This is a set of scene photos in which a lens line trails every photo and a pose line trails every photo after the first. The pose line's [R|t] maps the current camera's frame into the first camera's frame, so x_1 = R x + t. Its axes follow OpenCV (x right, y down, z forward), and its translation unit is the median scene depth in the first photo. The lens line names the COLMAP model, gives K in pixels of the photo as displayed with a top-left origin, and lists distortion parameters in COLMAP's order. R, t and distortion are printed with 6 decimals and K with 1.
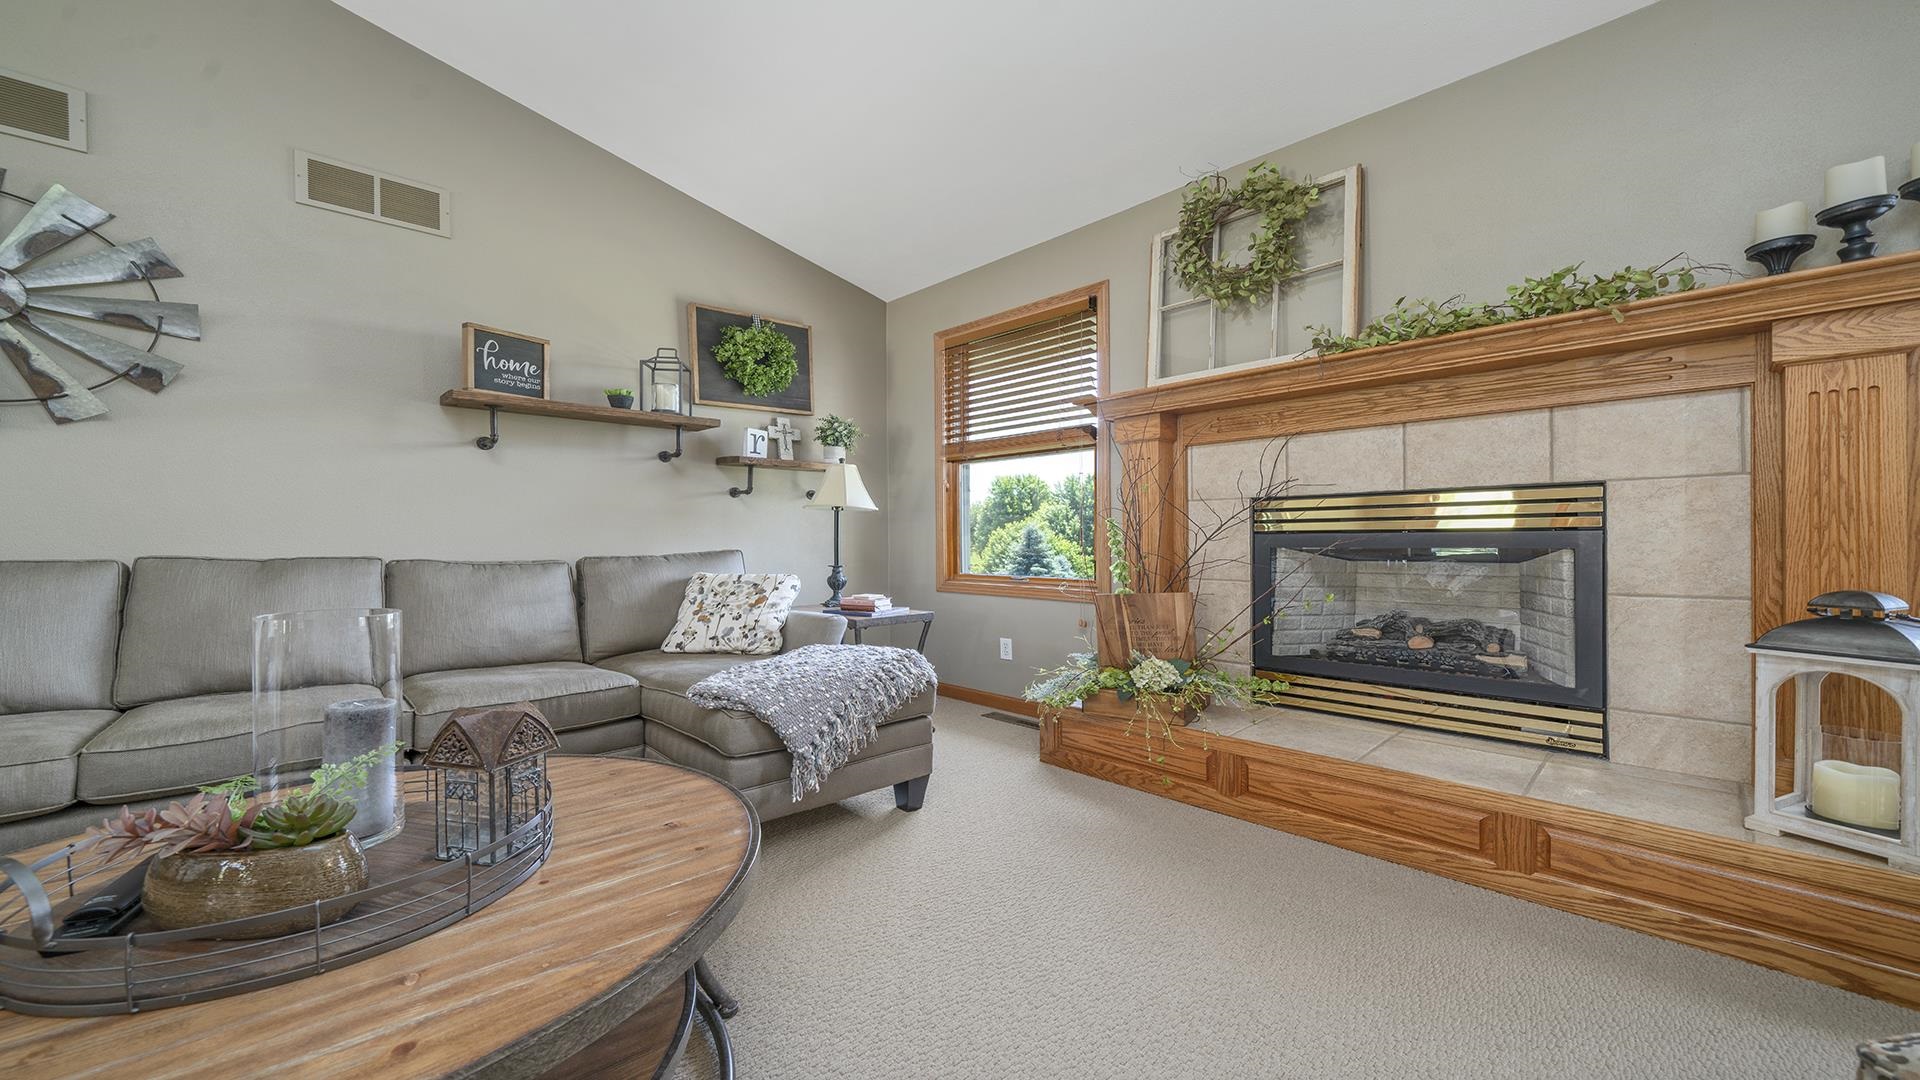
lens RADIAL K [[747.7, 0, 971.4], [0, 747.7, 538.1], [0, 0, 1]] dist [-0.001504, -0.000146]
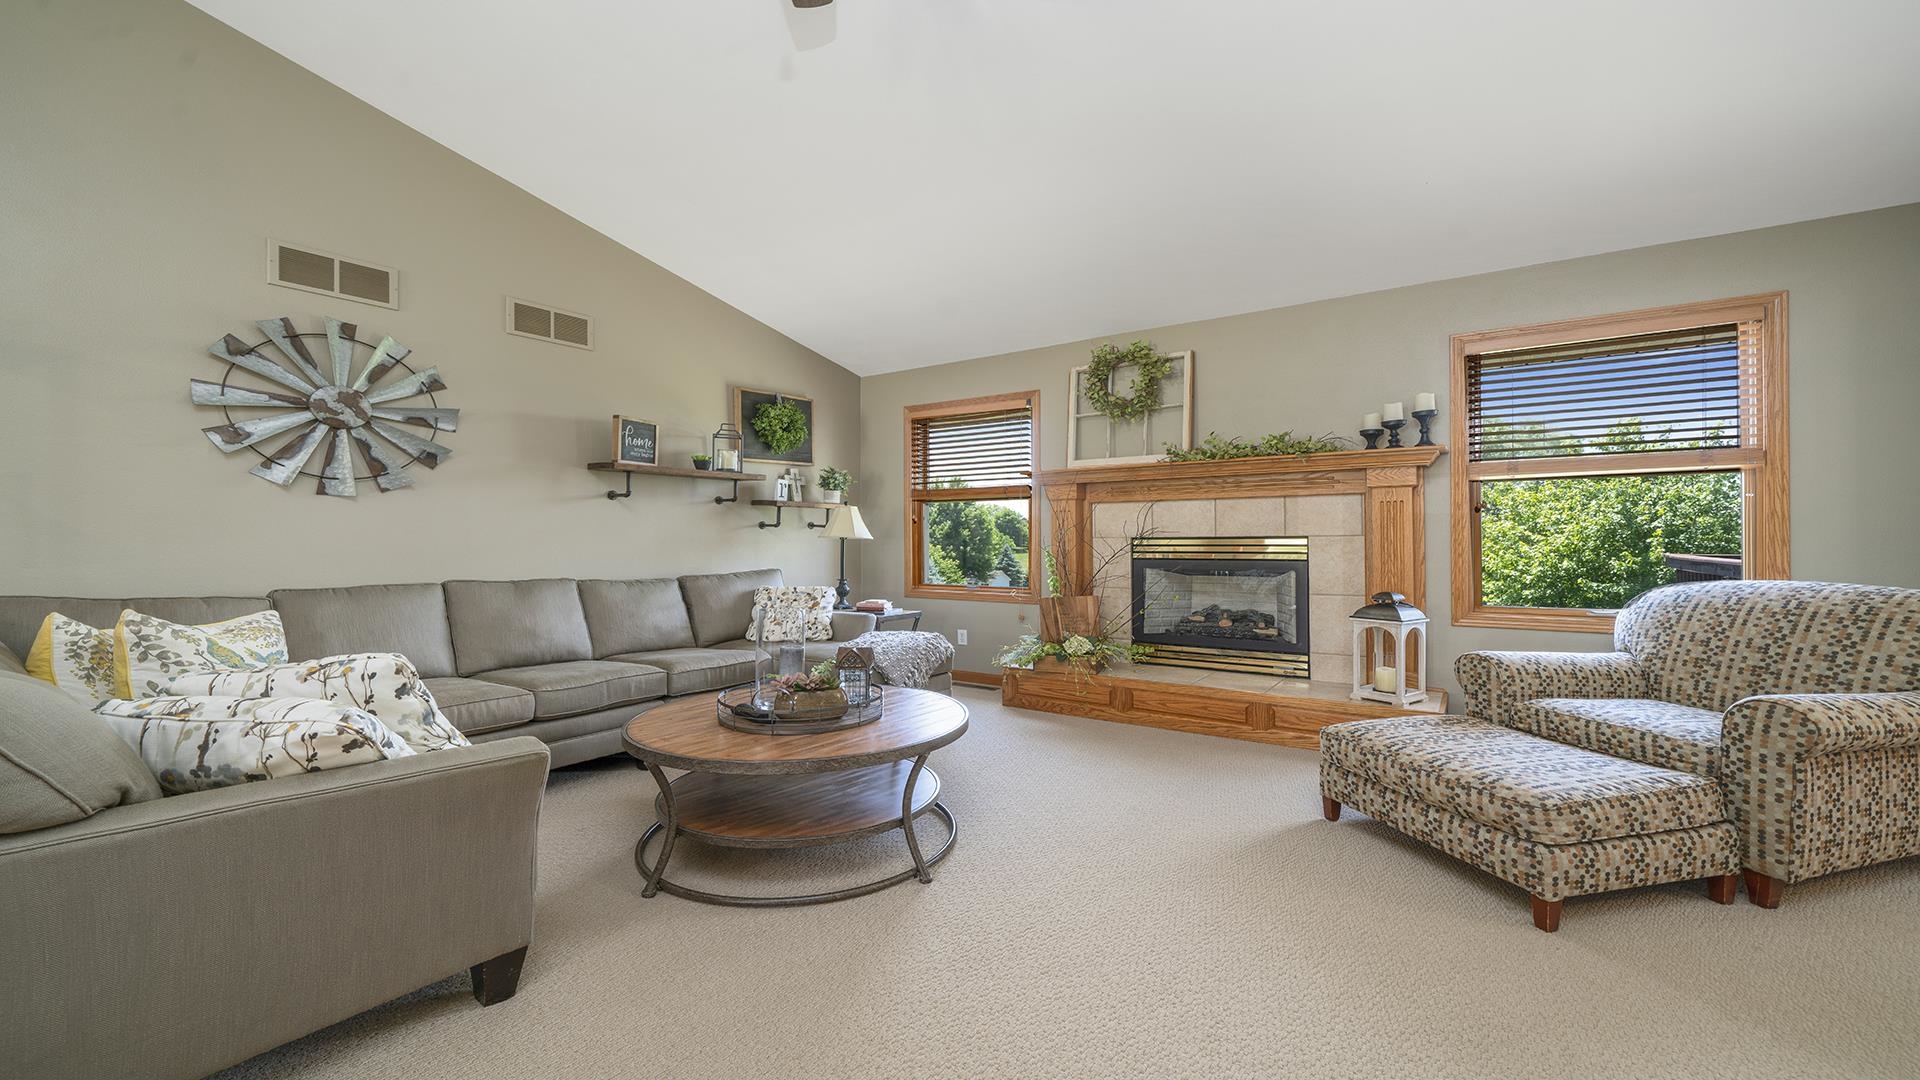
lens RADIAL K [[747.7, 0, 971.4], [0, 747.7, 538.1], [0, 0, 1]] dist [-0.001504, -0.000146]
pose [[0.984392, 0.001852, 0.175982, -0.256695], [-0.000713, 0.999978, -0.006539, -0.041423], [-0.175991, 0.006312, 0.984372, -0.545549]]
